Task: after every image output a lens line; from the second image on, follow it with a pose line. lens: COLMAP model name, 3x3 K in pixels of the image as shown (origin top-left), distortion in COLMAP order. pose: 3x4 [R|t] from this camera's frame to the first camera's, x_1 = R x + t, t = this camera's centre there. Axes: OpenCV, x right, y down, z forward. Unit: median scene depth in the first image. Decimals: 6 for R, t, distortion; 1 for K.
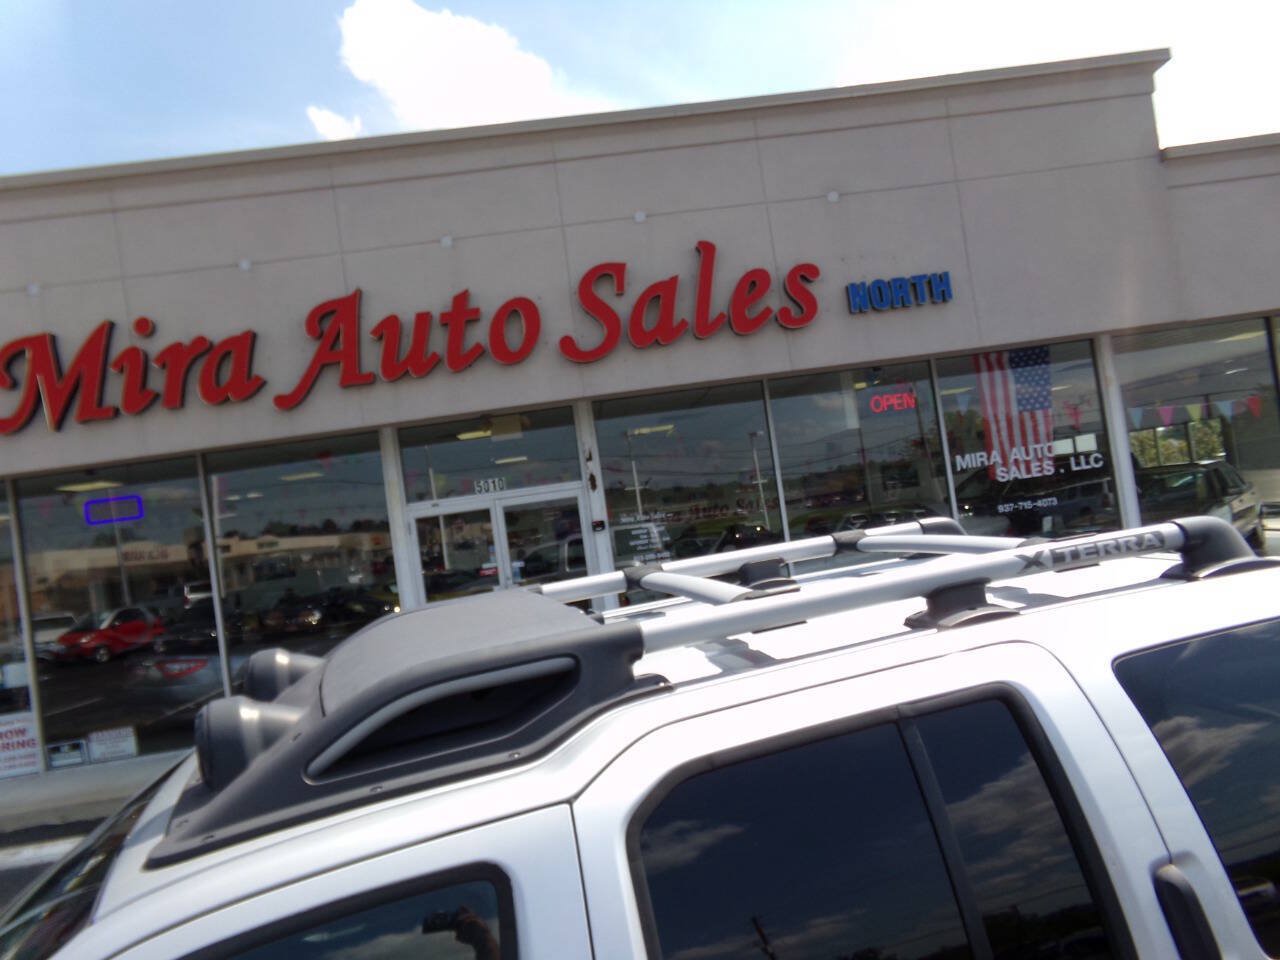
lens RADIAL K [[883.0, 0, 633.4], [0, 883.0, 485.1], [0, 0, 1]] dist [-0.027856, 0.056235]
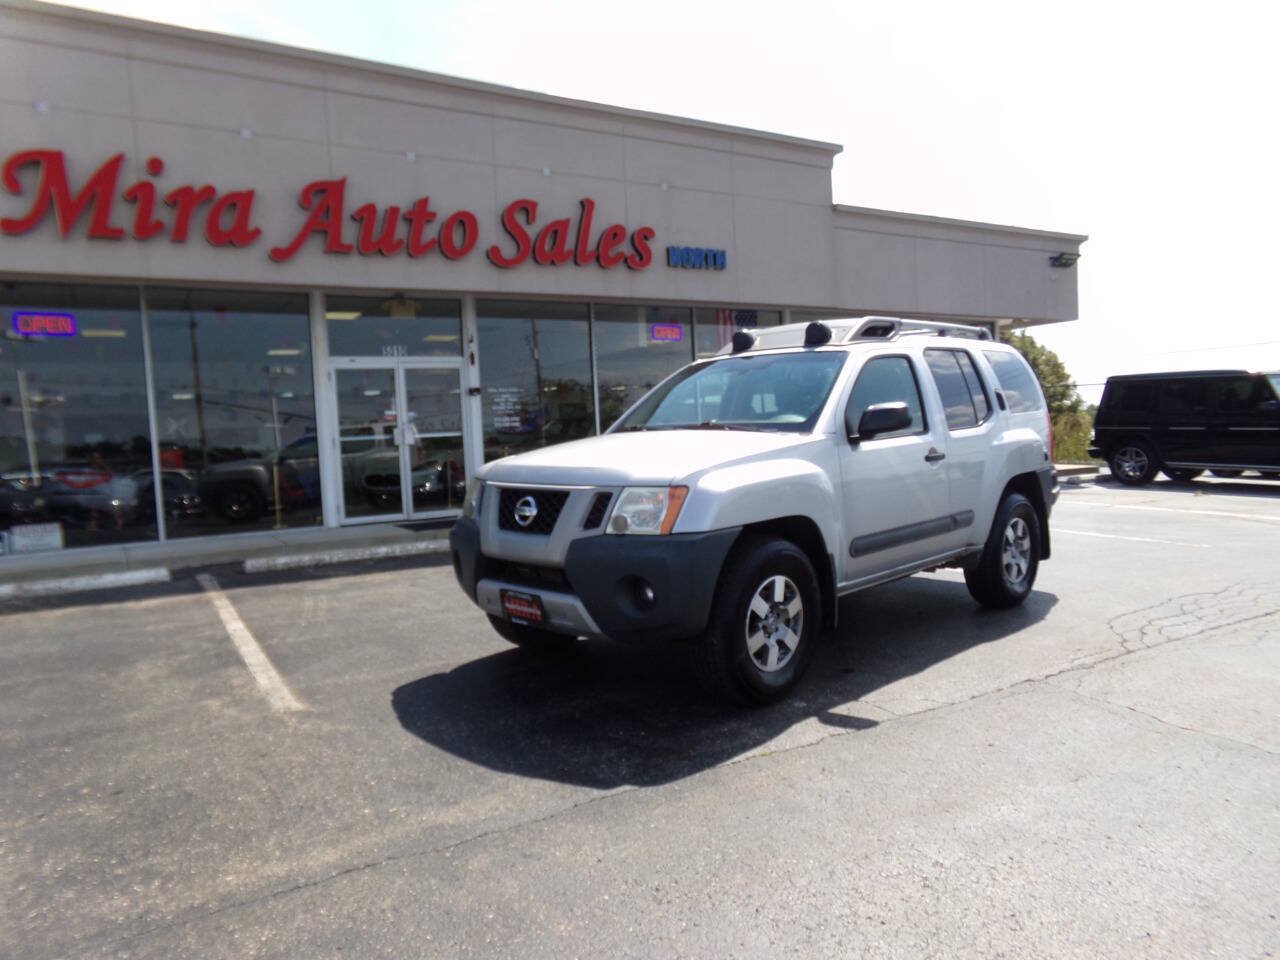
lens RADIAL K [[883.0, 0, 635.6], [0, 883.0, 483.7], [0, 0, 1]] dist [-0.027856, 0.056235]
pose [[0.881491, 0.068148, 0.467257, -0.490077], [-0.084059, 0.996373, 0.013262, 0.163115], [-0.464658, -0.050968, 0.884022, -0.336142]]
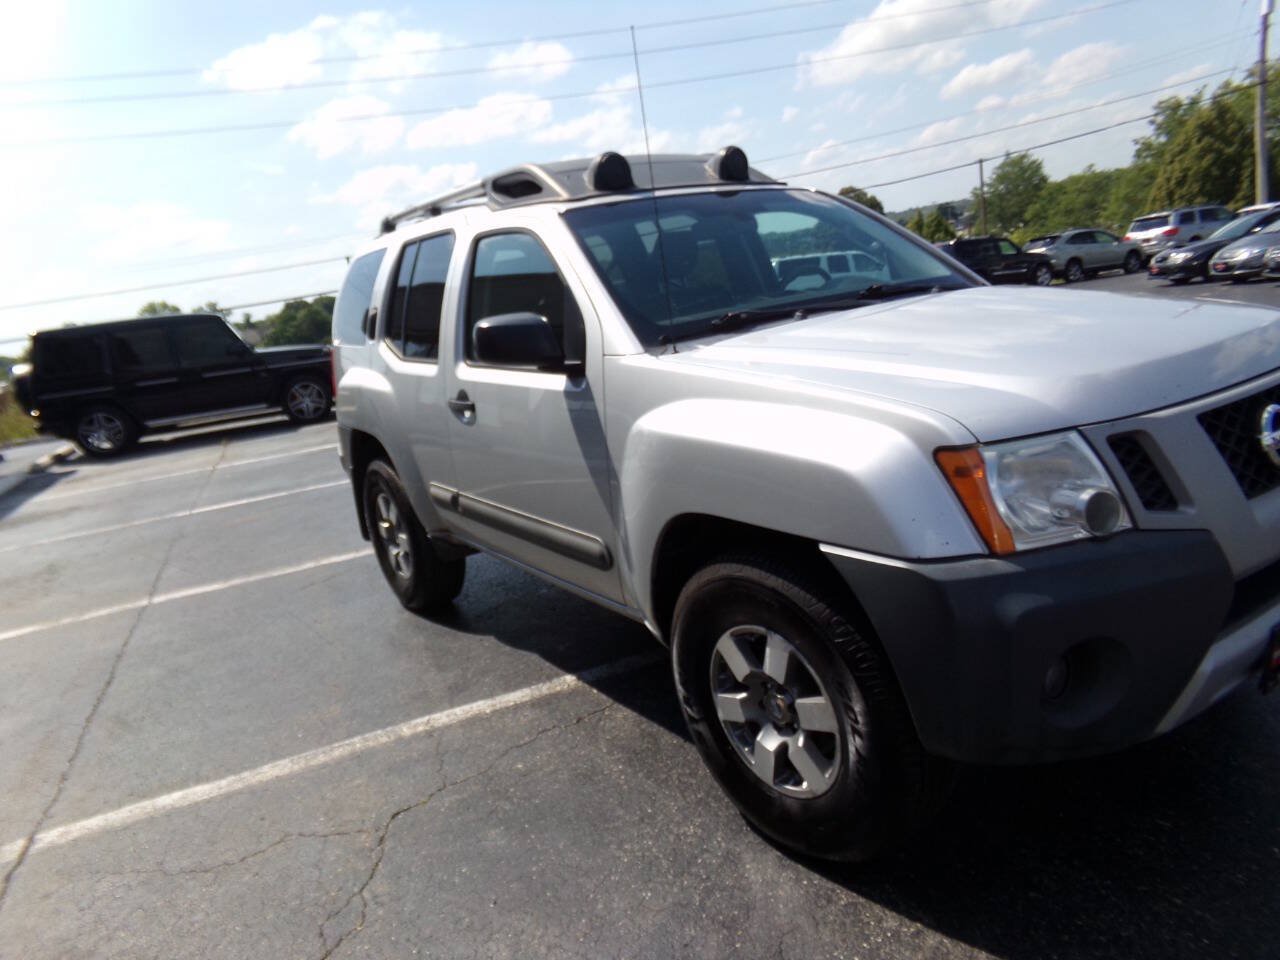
lens RADIAL K [[883.0, 0, 636.6], [0, 883.0, 481.4], [0, 0, 1]] dist [-0.027856, 0.056235]
pose [[-0.288464, -0.047566, 0.956308, -0.479961], [0.176504, 0.979007, 0.101937, 0.149534], [-0.941082, 0.198197, -0.274013, 0.365400]]
